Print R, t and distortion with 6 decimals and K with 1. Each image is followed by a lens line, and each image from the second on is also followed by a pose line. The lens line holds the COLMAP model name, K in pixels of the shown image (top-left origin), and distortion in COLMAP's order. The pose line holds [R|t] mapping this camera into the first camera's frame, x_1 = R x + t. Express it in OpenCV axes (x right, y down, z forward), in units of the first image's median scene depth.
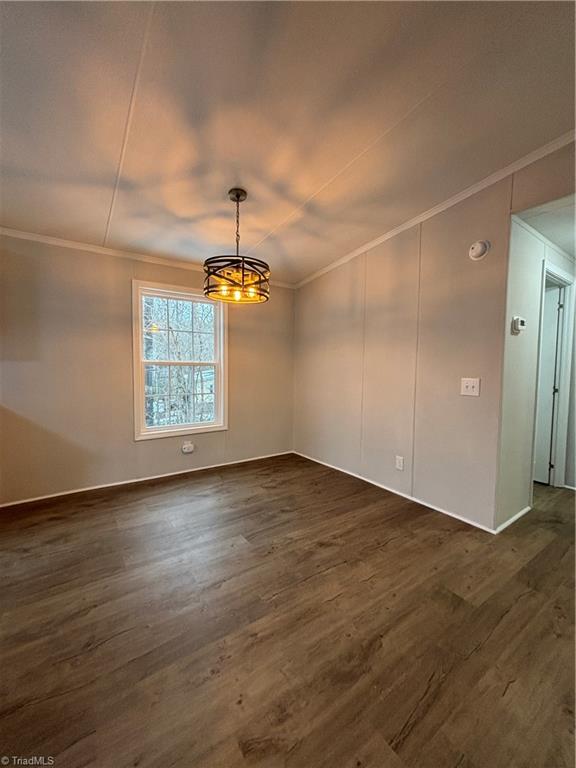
lens RADIAL K [[314.8, 0, 279.8], [0, 314.8, 381.2], [0, 0, 1]] dist [-0.008775, 0.000011]
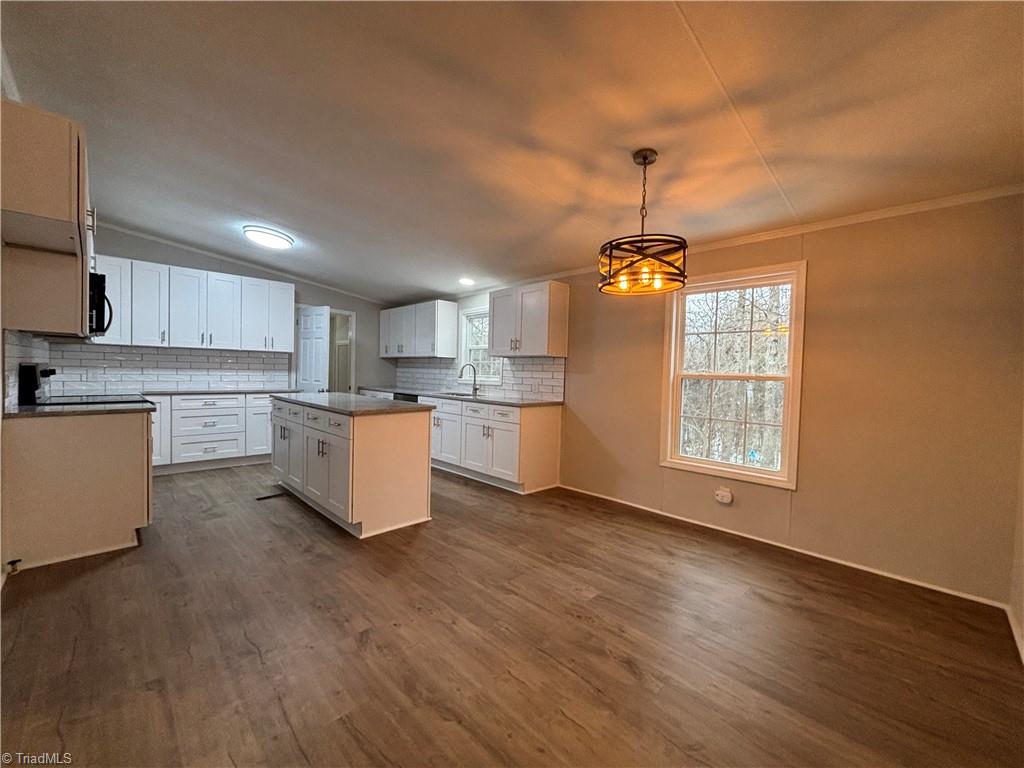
lens RADIAL K [[419.8, 0, 521.3], [0, 419.8, 380.1], [0, 0, 1]] dist [-0.008775, 0.000011]
pose [[0.176048, 0.013066, -0.984295, 0.831421], [-0.076501, 0.997069, -0.000448, -0.020408], [0.981404, 0.075379, 0.176532, 0.556188]]
